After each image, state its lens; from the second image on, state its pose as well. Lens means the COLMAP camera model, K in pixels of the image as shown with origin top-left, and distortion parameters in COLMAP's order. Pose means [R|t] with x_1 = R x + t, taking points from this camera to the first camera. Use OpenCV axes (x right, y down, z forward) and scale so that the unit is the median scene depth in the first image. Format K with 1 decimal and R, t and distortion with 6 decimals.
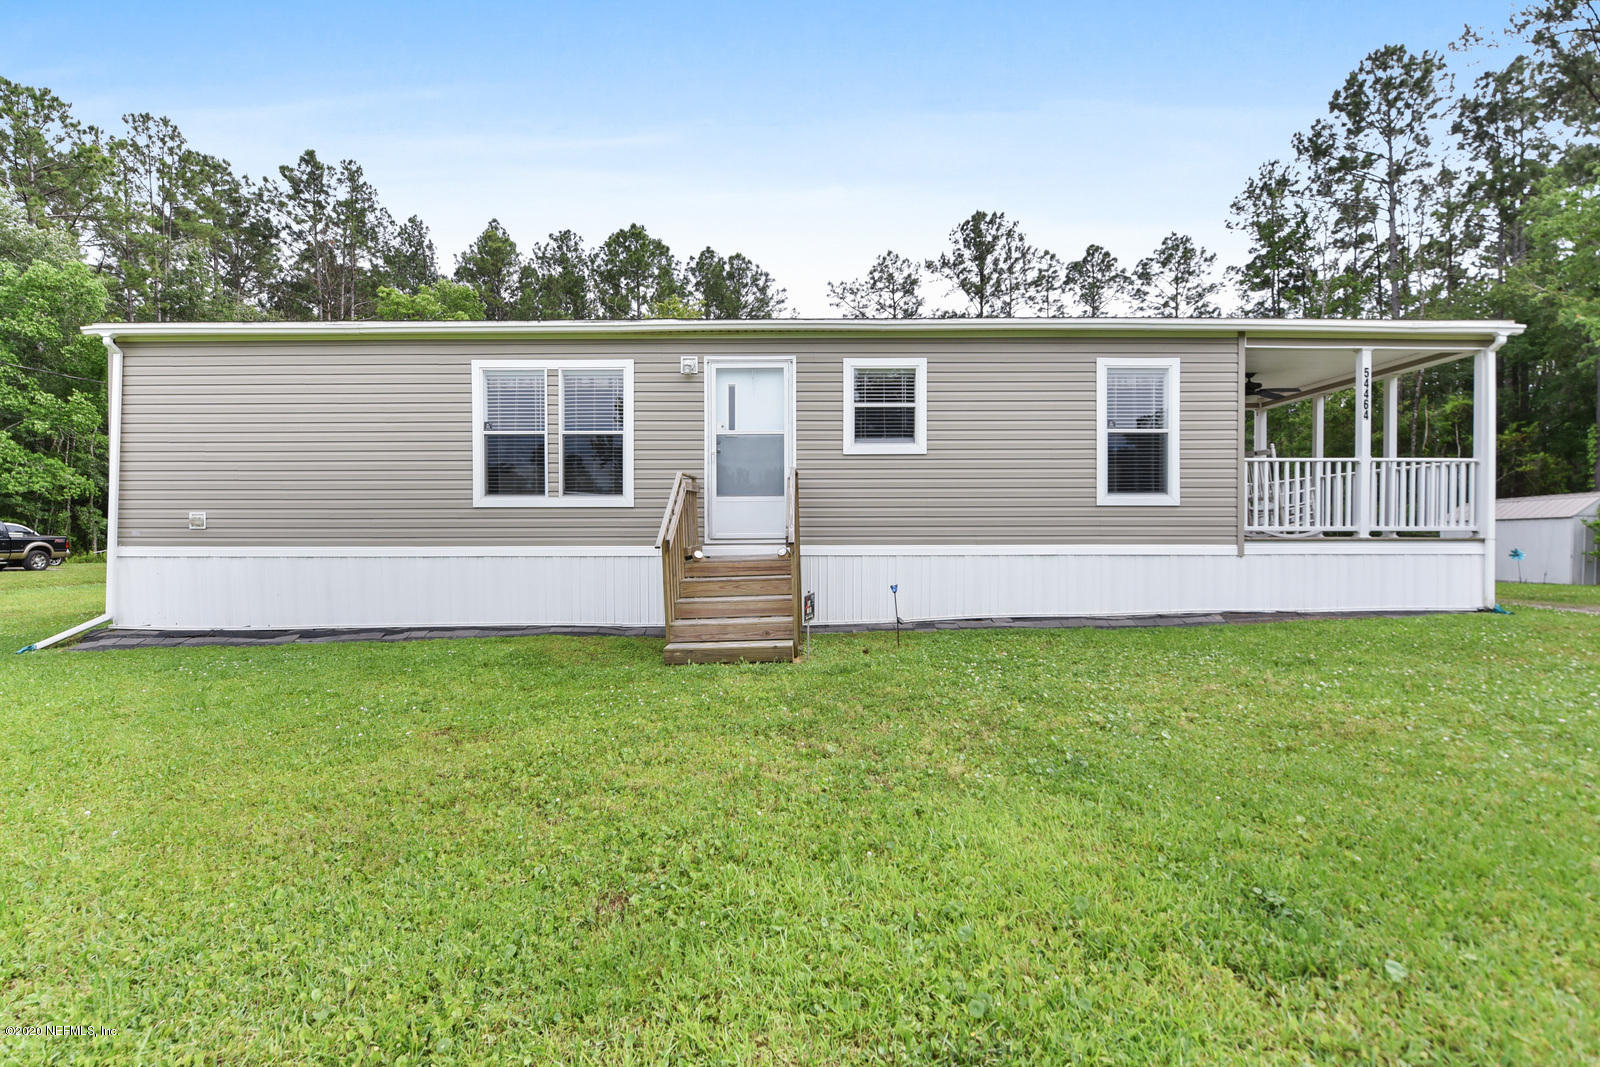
lens RADIAL K [[701.0, 0, 798.0], [0, 701.0, 541.4], [0, 0, 1]] dist [-0.008239, -0.000048]
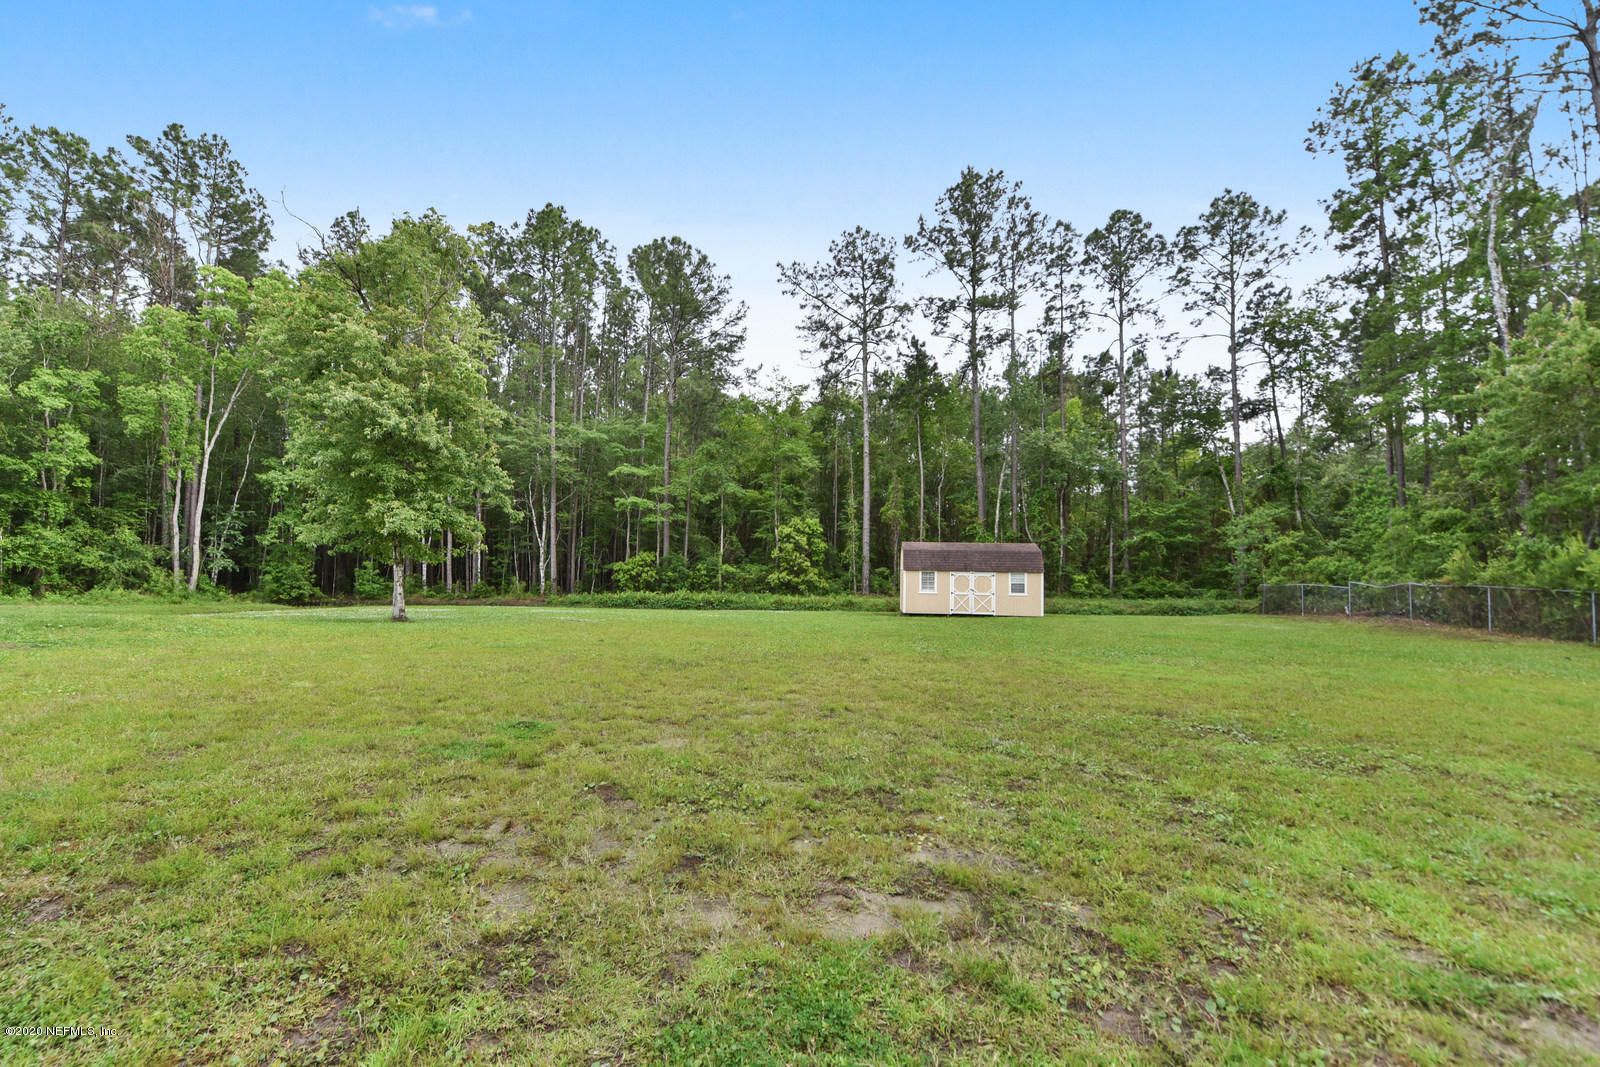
lens RADIAL K [[661.1, 0, 795.6], [0, 661.1, 539.3], [0, 0, 1]] dist [-0.014618, -0.000291]
pose [[0.996753, 0.007114, -0.080205, 0.134238], [-0.011771, 0.998262, -0.057743, -0.009957], [0.079655, 0.058500, 0.995104, 0.285231]]
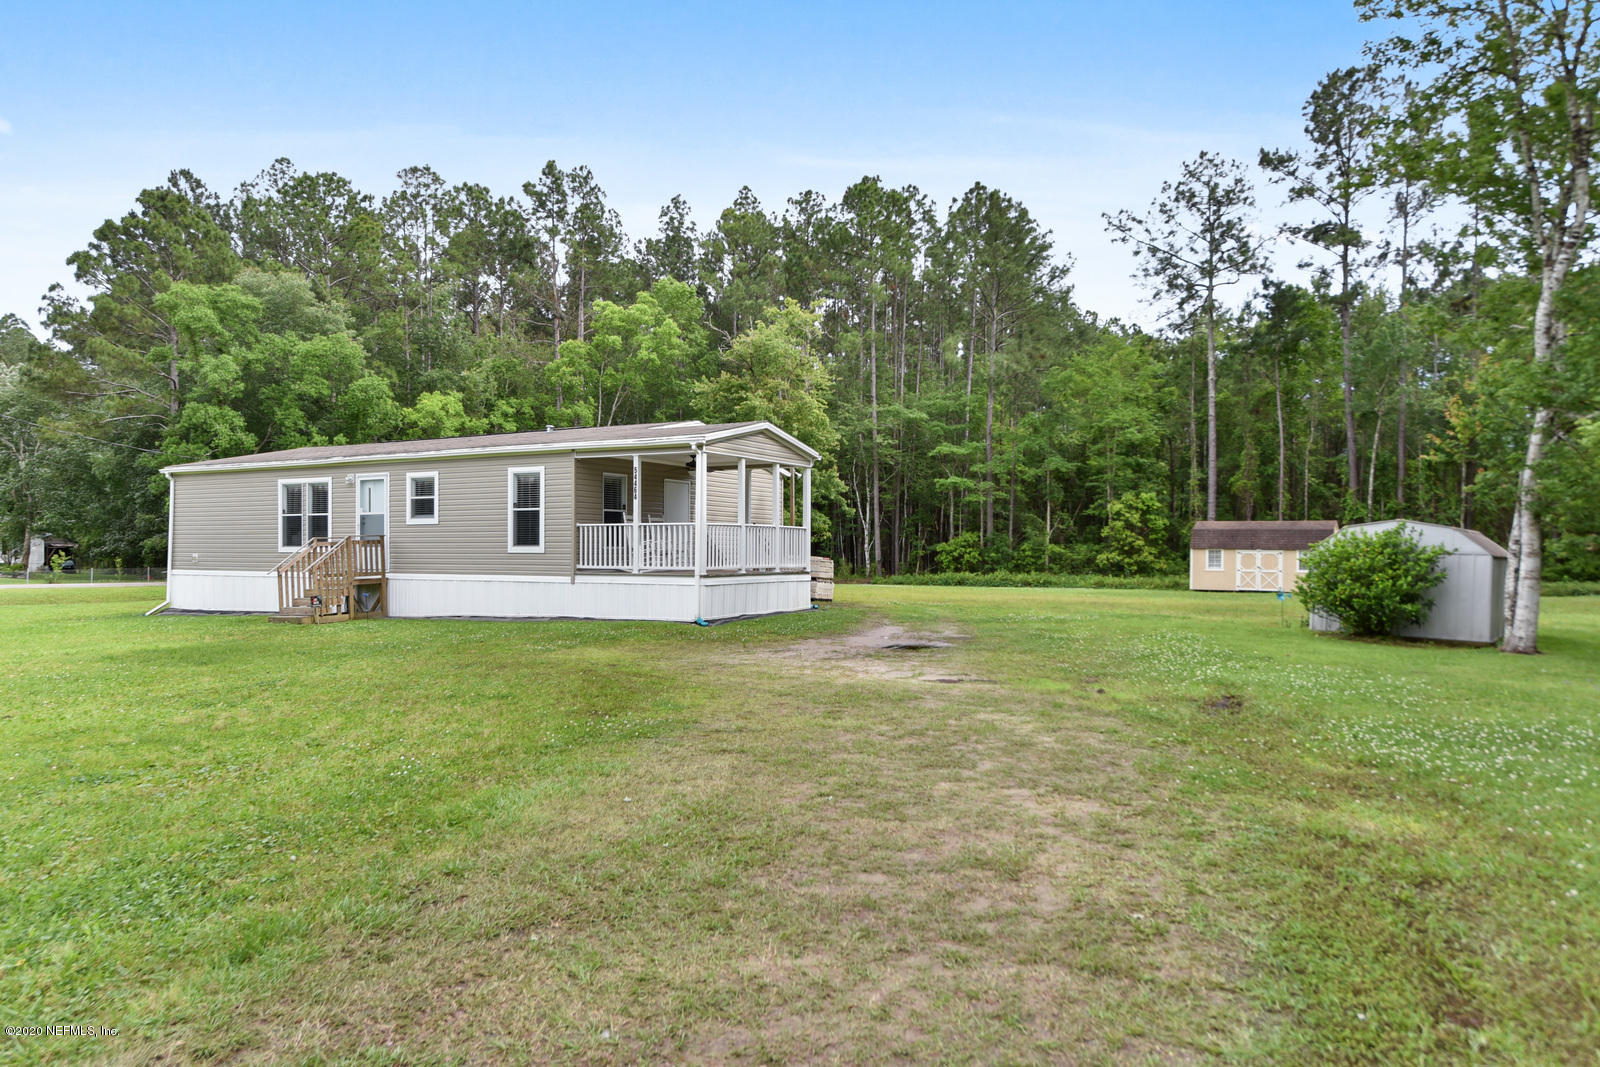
lens RADIAL K [[1068.0, 0, 794.3], [0, 1068.0, 538.4], [0, 0, 1]] dist [0.004701, 0.000510]
pose [[0.874653, -0.003039, -0.484739, 0.321533], [-0.007400, 0.999780, -0.019621, -0.005550], [0.484692, 0.020749, 0.874439, -0.133506]]
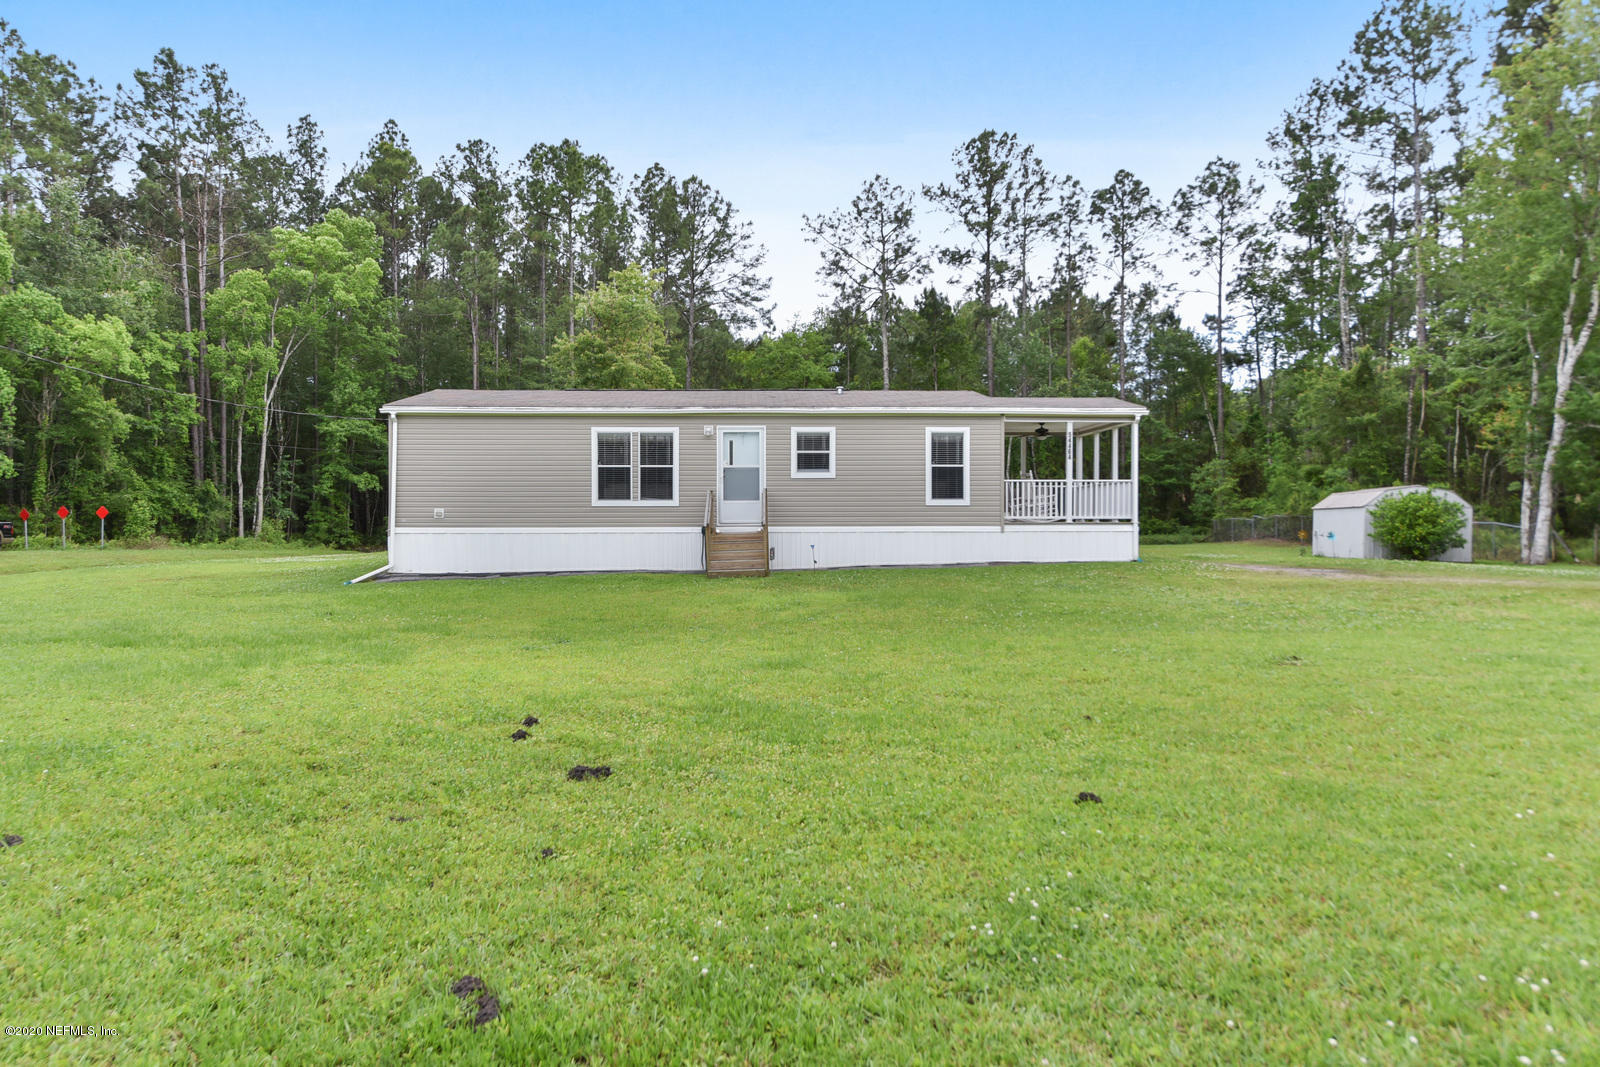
lens RADIAL K [[1049.3, 0, 808.3], [0, 1049.3, 529.0], [0, 0, 1]] dist [-0.004590, -0.002628]
pose [[0.999236, -0.001282, 0.039069, 0.000118], [0.001300, 0.999999, -0.000431, 0.001840], [-0.039069, 0.000482, 0.999236, -0.250140]]
